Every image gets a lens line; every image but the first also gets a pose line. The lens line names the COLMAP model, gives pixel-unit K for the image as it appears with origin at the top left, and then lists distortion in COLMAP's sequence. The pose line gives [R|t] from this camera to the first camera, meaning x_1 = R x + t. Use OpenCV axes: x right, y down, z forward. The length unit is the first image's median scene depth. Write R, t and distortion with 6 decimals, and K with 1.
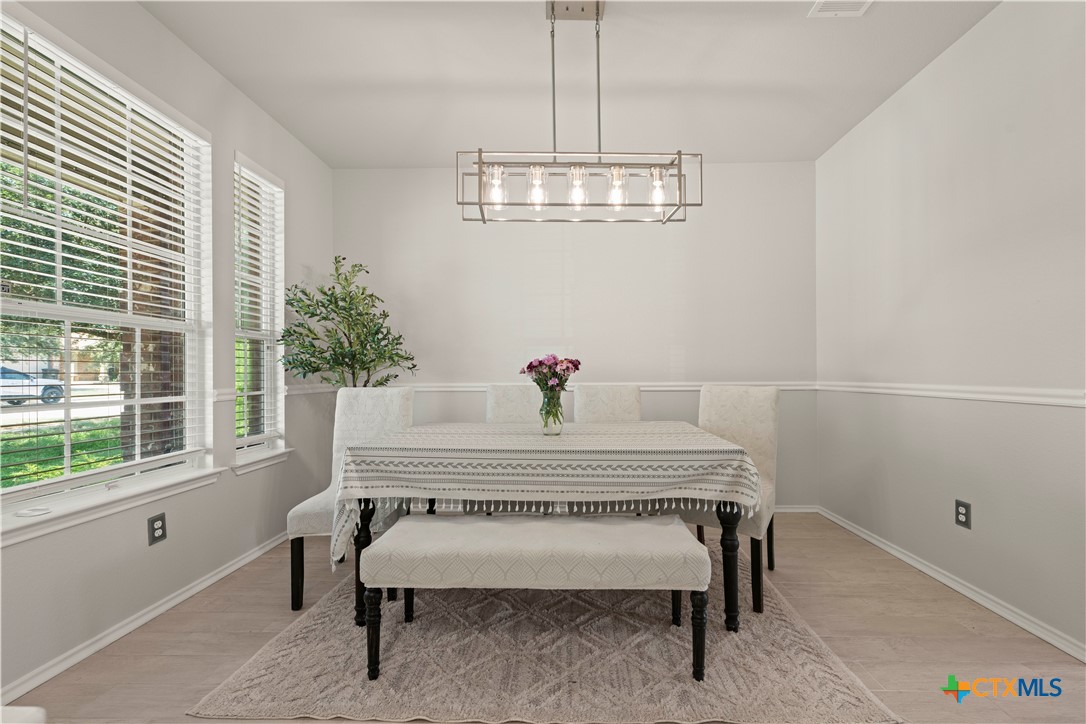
lens RADIAL K [[433.0, 0, 563.7], [0, 433.0, 376.8], [0, 0, 1]] dist [0.001154, -0.000056]
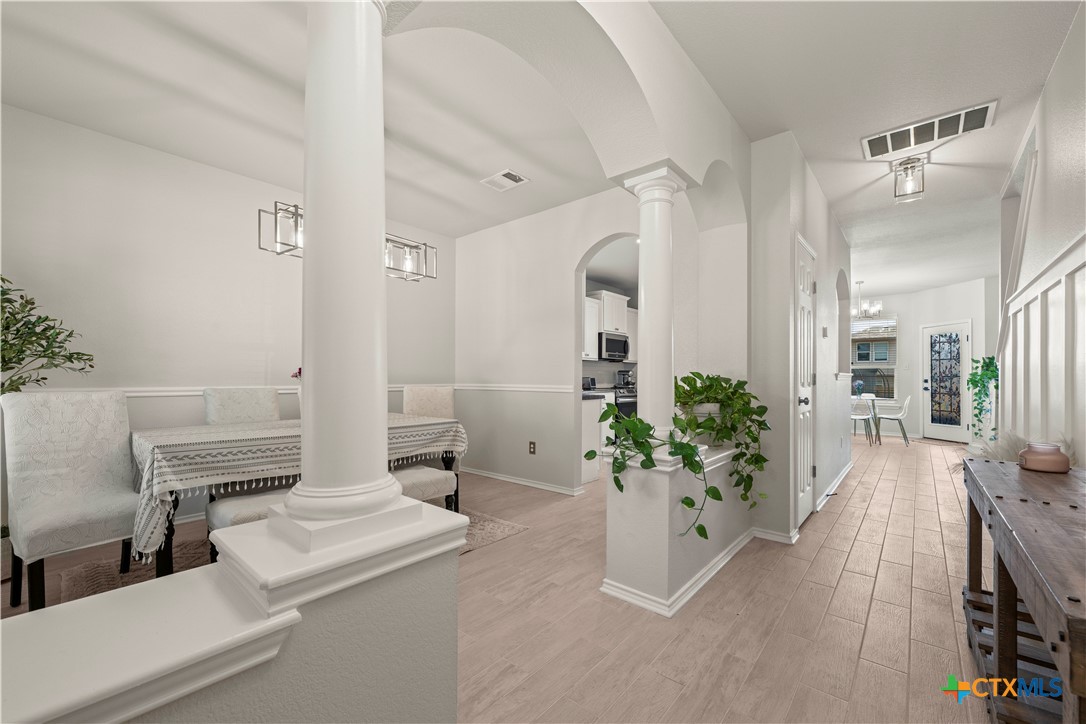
lens RADIAL K [[433.0, 0, 563.7], [0, 433.0, 376.8], [0, 0, 1]] dist [0.001154, -0.000056]
pose [[0.612957, 0.008005, 0.790076, -0.704066], [-0.001743, 0.999960, -0.008779, 0.001215], [-0.790115, 0.004004, 0.612946, -0.428024]]
